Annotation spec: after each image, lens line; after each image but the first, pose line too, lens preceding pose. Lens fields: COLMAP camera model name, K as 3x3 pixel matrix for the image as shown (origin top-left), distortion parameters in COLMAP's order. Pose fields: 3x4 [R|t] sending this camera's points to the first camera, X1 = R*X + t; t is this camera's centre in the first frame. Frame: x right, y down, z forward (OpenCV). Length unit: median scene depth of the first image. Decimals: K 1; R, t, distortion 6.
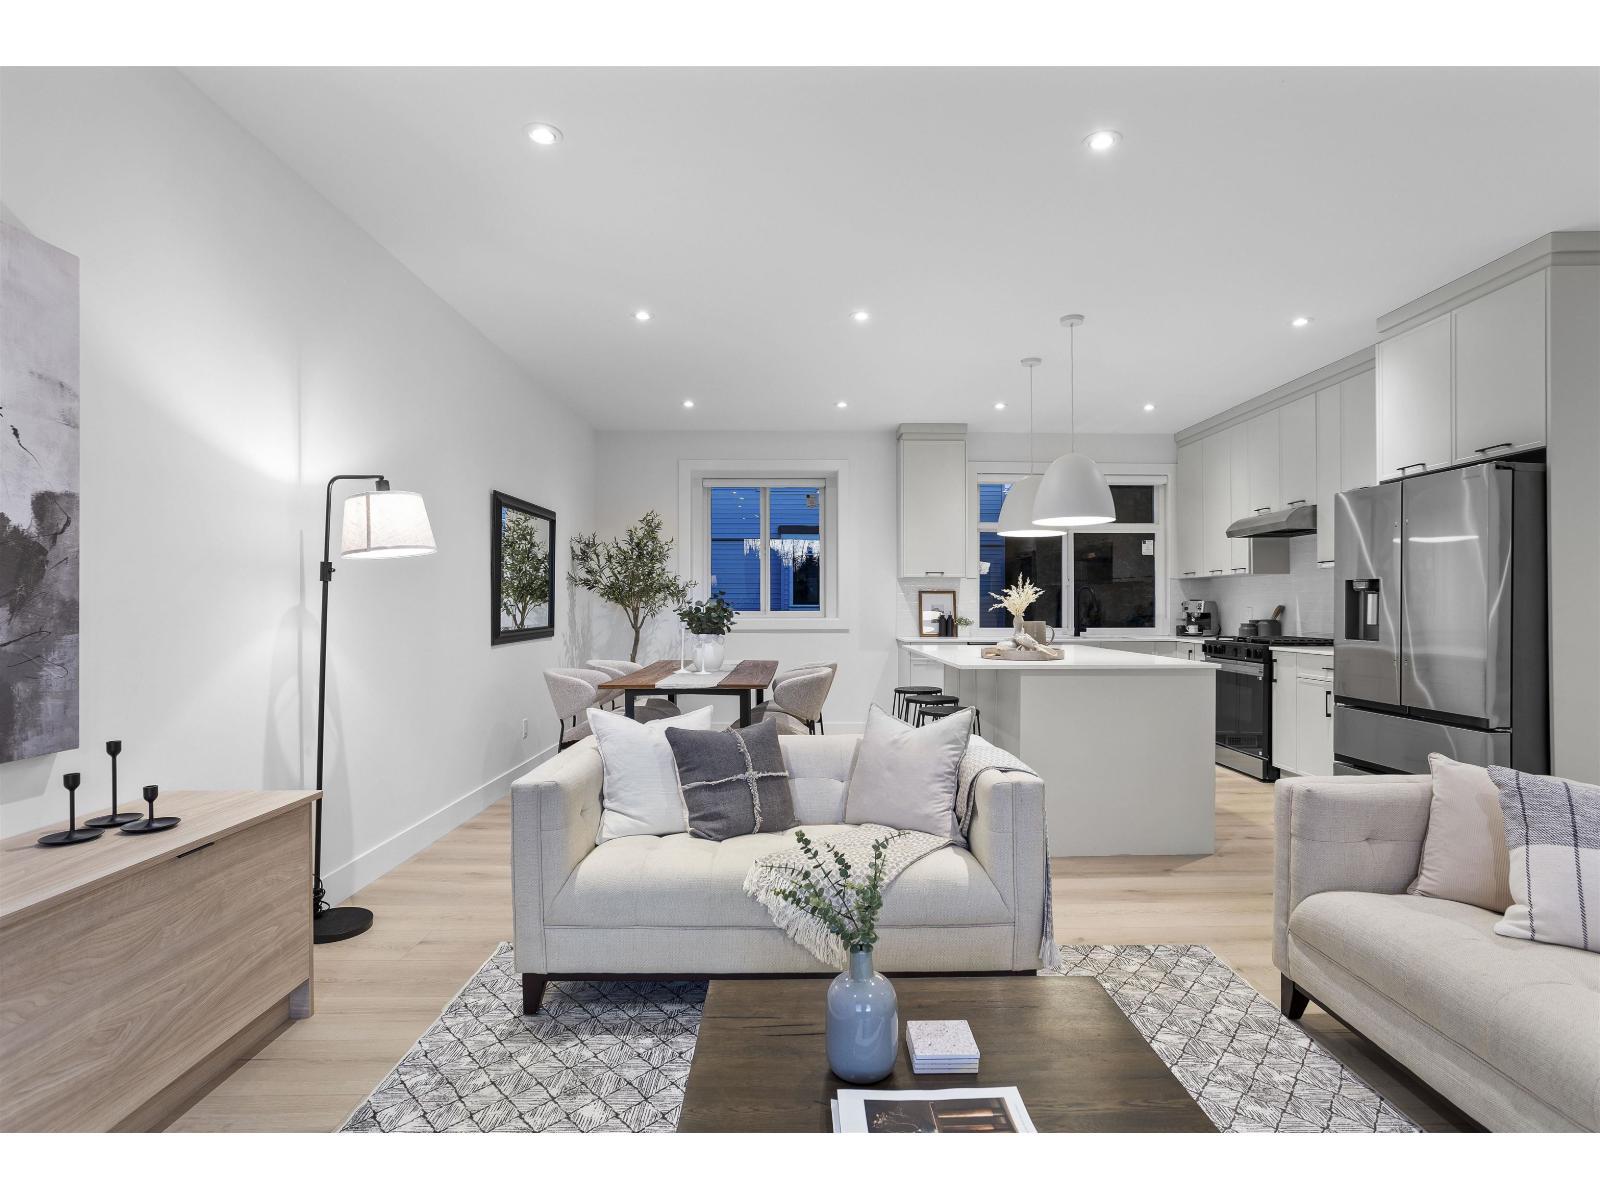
lens RADIAL K [[792.1, 0, 812.2], [0, 792.1, 602.4], [0, 0, 1]] dist [-0.055161, 0.035639]
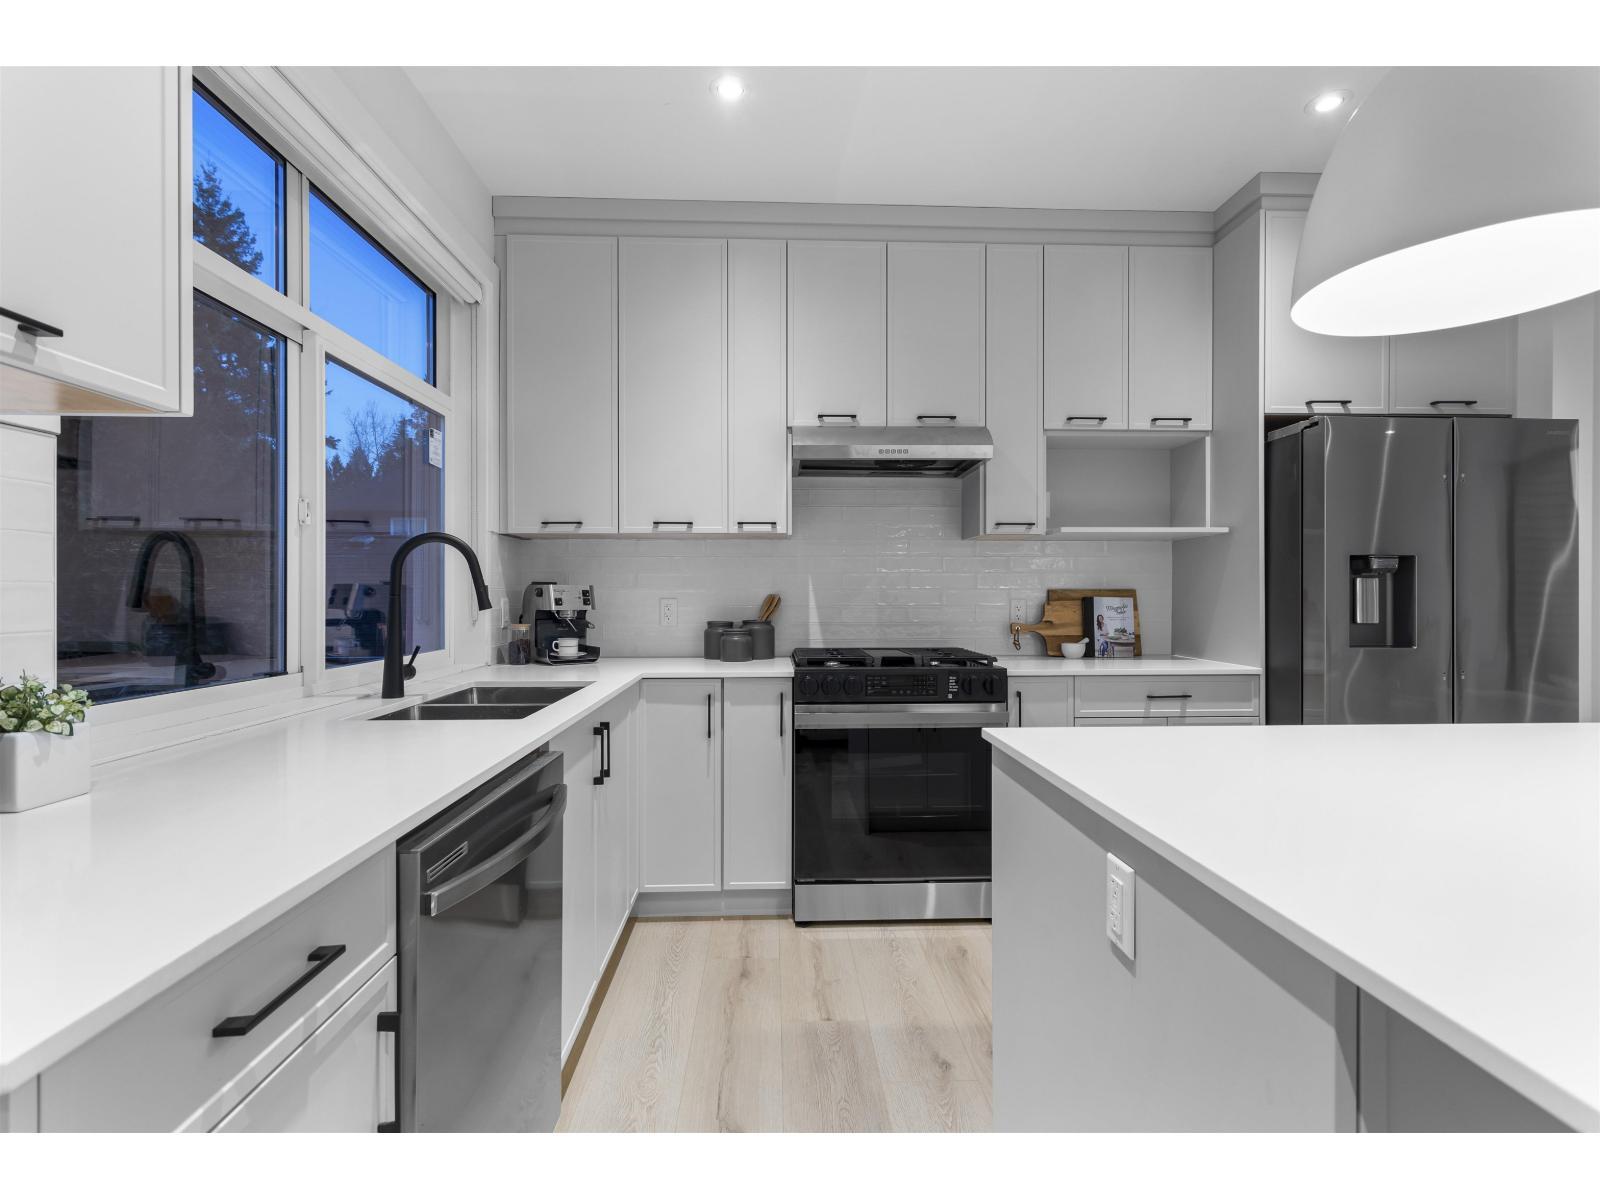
lens RADIAL K [[766.3, 0, 802.4], [0, 766.3, 592.4], [0, 0, 1]] dist [0.003913, 0.001471]
pose [[-0.022146, 0.001501, 0.999754, 0.073747], [-0.001558, 0.999998, -0.001536, 0.005269], [-0.999754, -0.001591, -0.022143, 1.489318]]
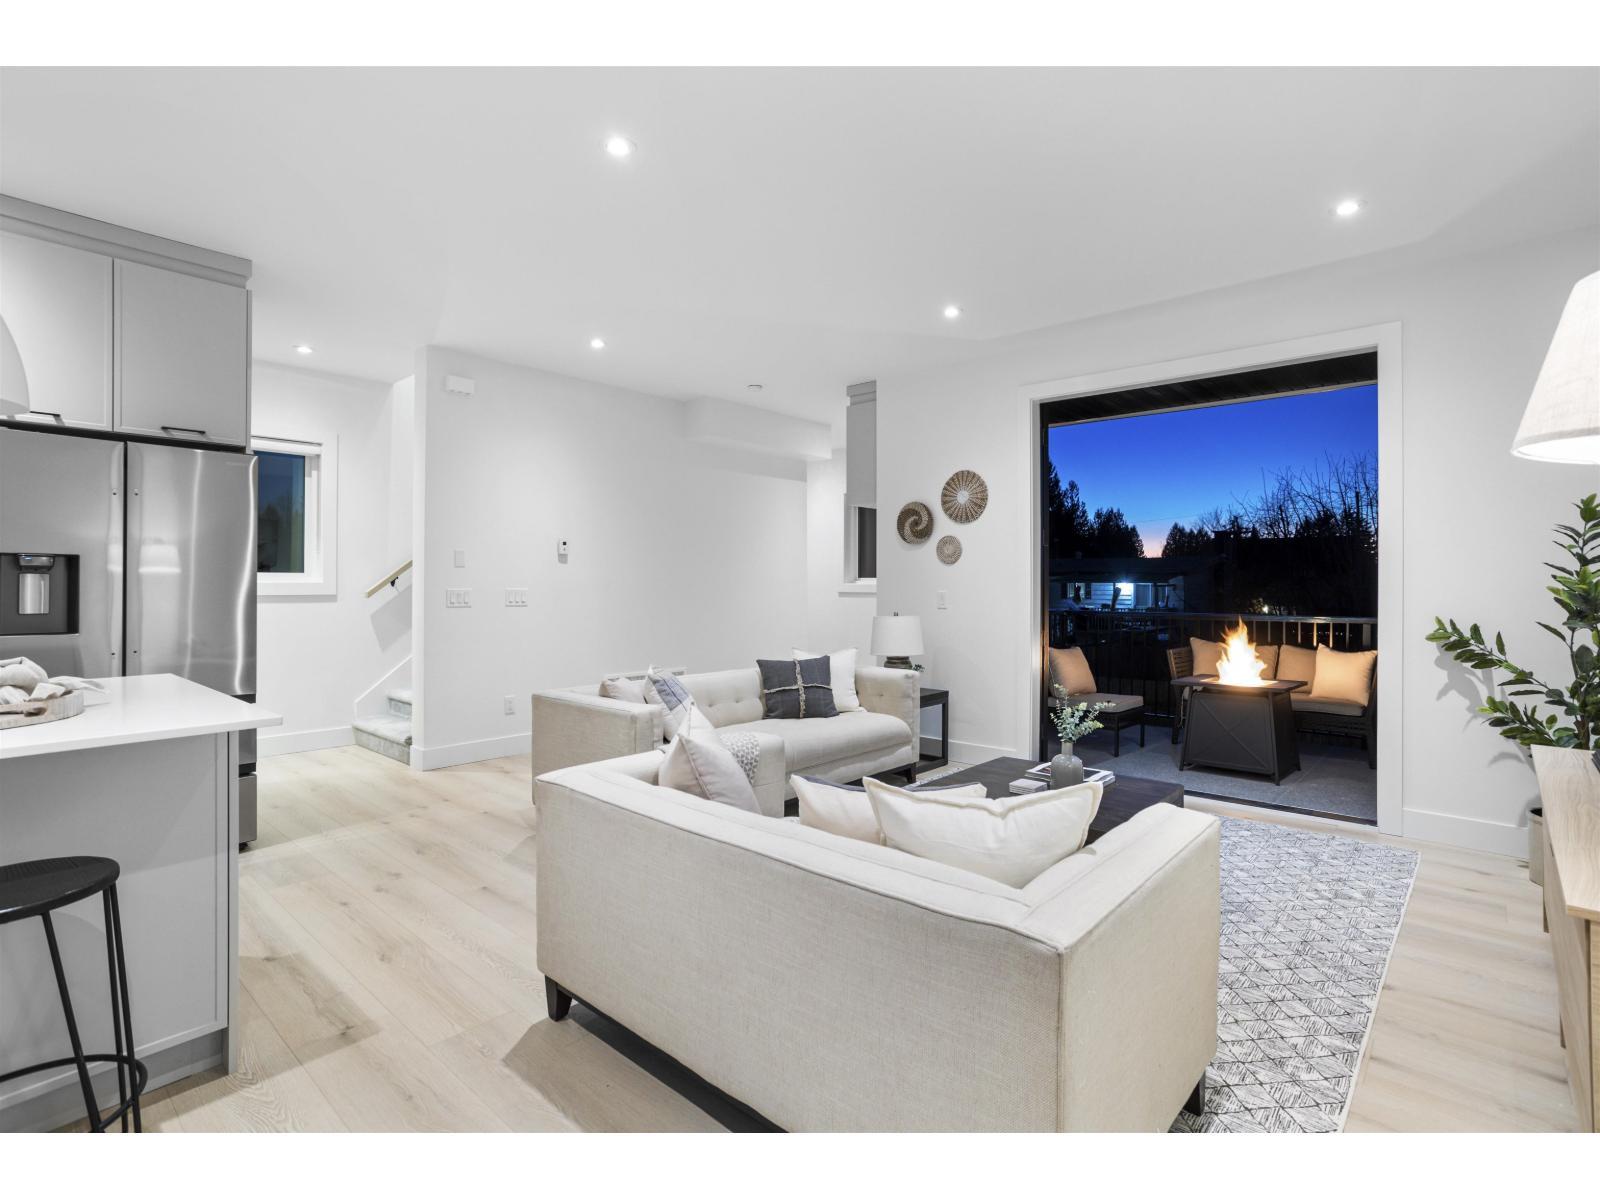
lens RADIAL K [[787.0, 0, 800.0], [0, 787.0, 600.0], [0, 0, 1]] dist [-0.056331, 0.042225]
pose [[-0.729995, -0.016466, 0.683254, -0.336019], [-0.006055, 0.999826, 0.017626, -0.001633], [-0.683426, 0.008730, -0.729968, 1.022245]]
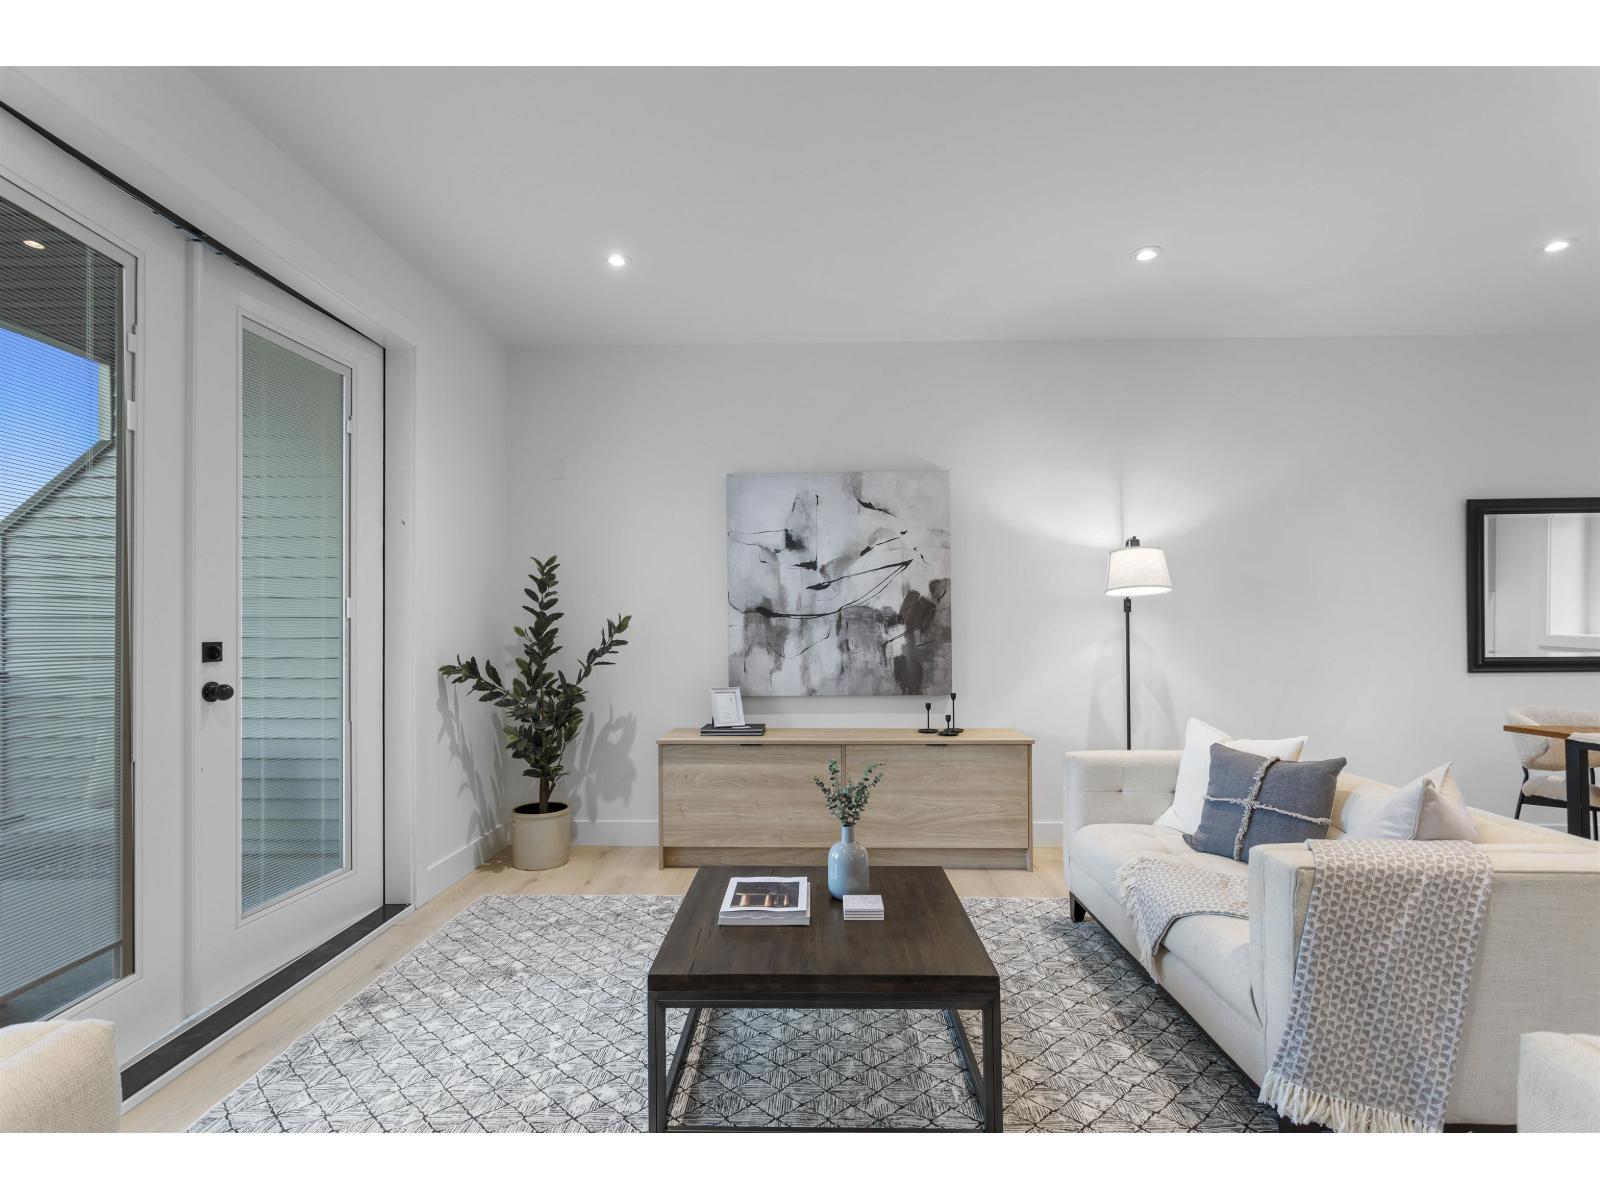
lens RADIAL K [[771.3, 0, 803.3], [0, 771.3, 624.2], [0, 0, 1]] dist [0.000484, 0.000862]
pose [[-0.036986, -0.005857, -0.999299, 0.576655], [0.006694, 0.999959, -0.006109, -0.000423], [0.999293, -0.006915, -0.036945, 0.311190]]
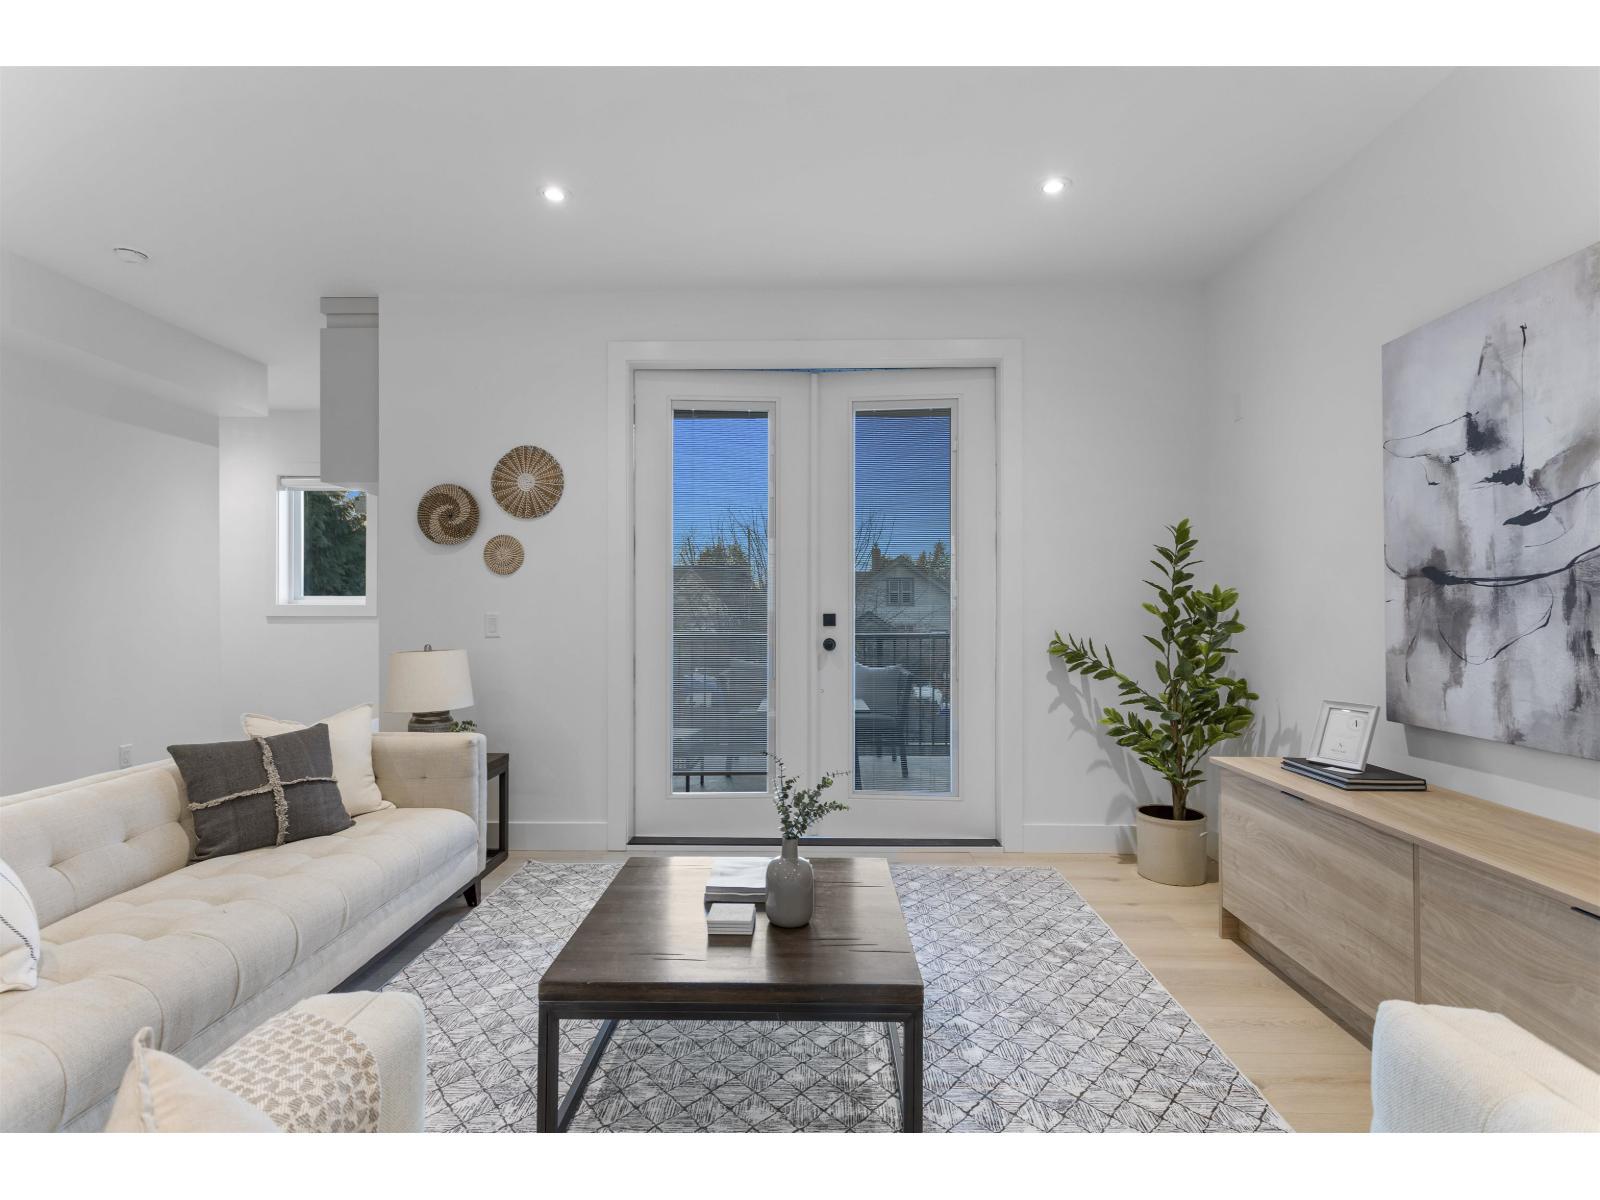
lens RADIAL K [[763.5, 0, 797.5], [0, 763.5, 604.8], [0, 0, 1]] dist [0.004612, 0.001086]
pose [[-0.999261, -0.000187, 0.038425, -0.002152], [-0.000437, 0.999979, -0.006520, 0.001876], [-0.038423, -0.006532, -0.999240, 0.790090]]
